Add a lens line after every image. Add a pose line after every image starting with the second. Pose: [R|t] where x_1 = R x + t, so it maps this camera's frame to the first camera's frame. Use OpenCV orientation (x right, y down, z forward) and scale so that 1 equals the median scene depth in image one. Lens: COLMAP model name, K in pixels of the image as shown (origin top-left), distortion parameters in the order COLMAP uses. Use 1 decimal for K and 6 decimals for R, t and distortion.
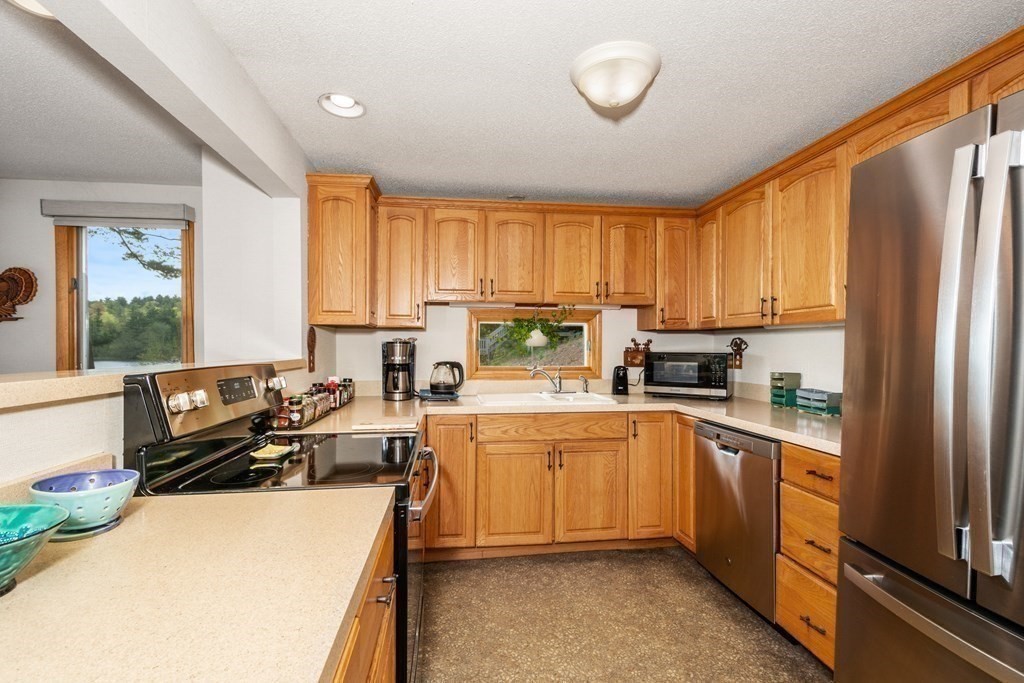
lens RADIAL K [[468.7, 0, 511.7], [0, 468.7, 348.7], [0, 0, 1]] dist [0.008105, 0.000029]
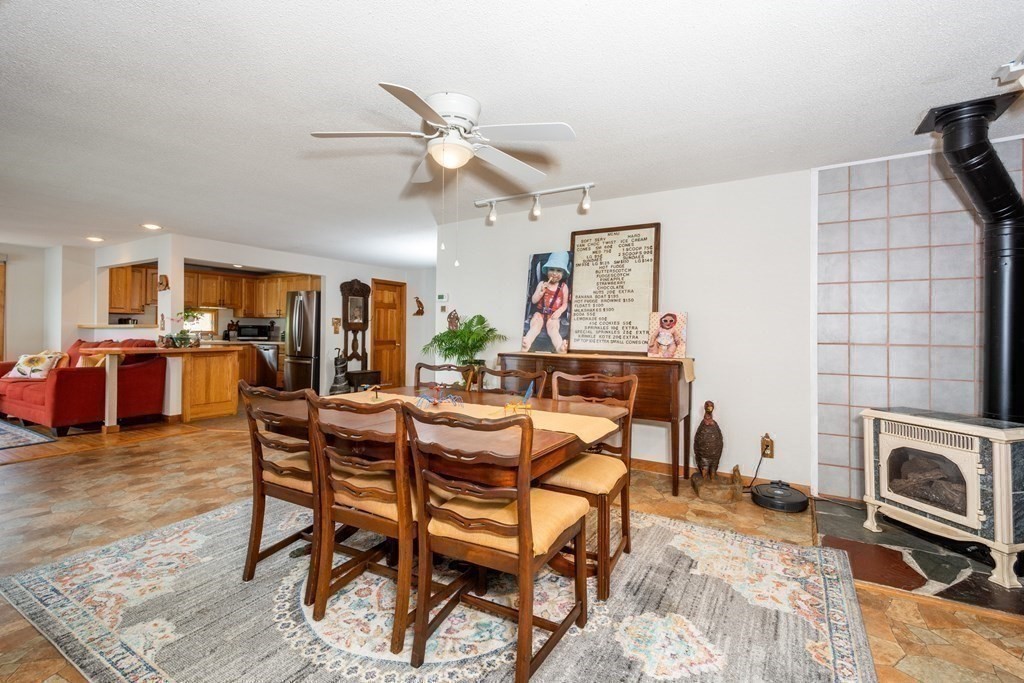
lens RADIAL K [[461.1, 0, 513.3], [0, 461.1, 328.8], [0, 0, 1]] dist [0.000696, 0.000076]
pose [[0.625508, 0.008901, 0.780167, -0.943020], [-0.002424, 0.999952, -0.009465, 0.057890], [-0.780214, 0.004029, 0.625500, -2.269421]]
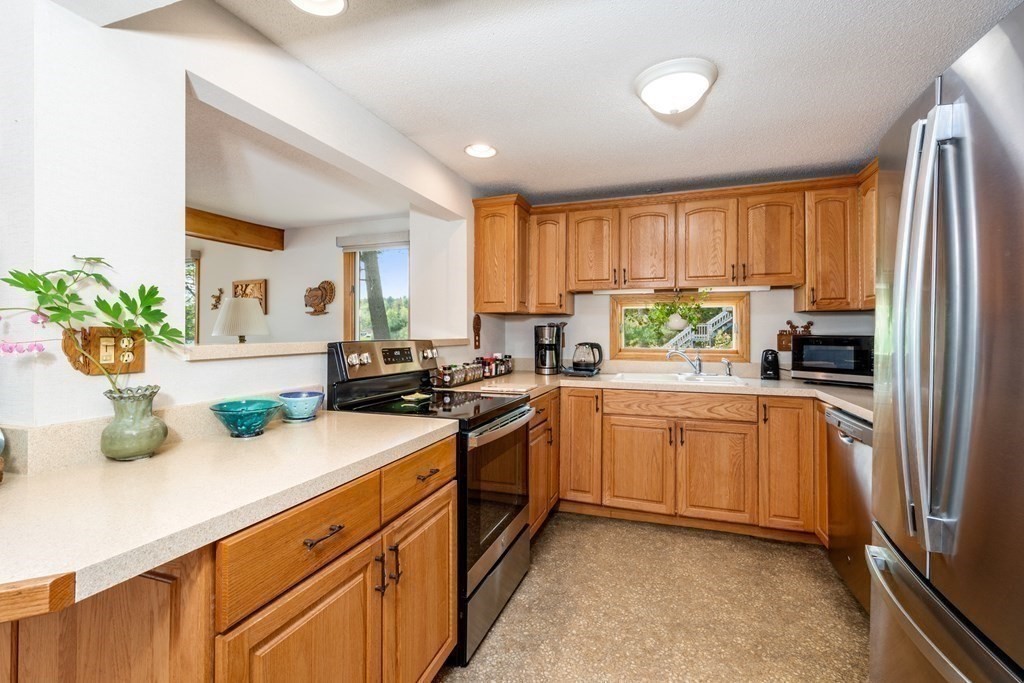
lens RADIAL K [[461.1, 0, 513.3], [0, 461.1, 328.8], [0, 0, 1]] dist [0.000696, 0.000076]
pose [[0.888404, -0.003998, -0.459045, 0.236267], [-0.001981, 0.999919, -0.012543, 0.008577], [0.459058, 0.012053, 0.888324, -0.093315]]
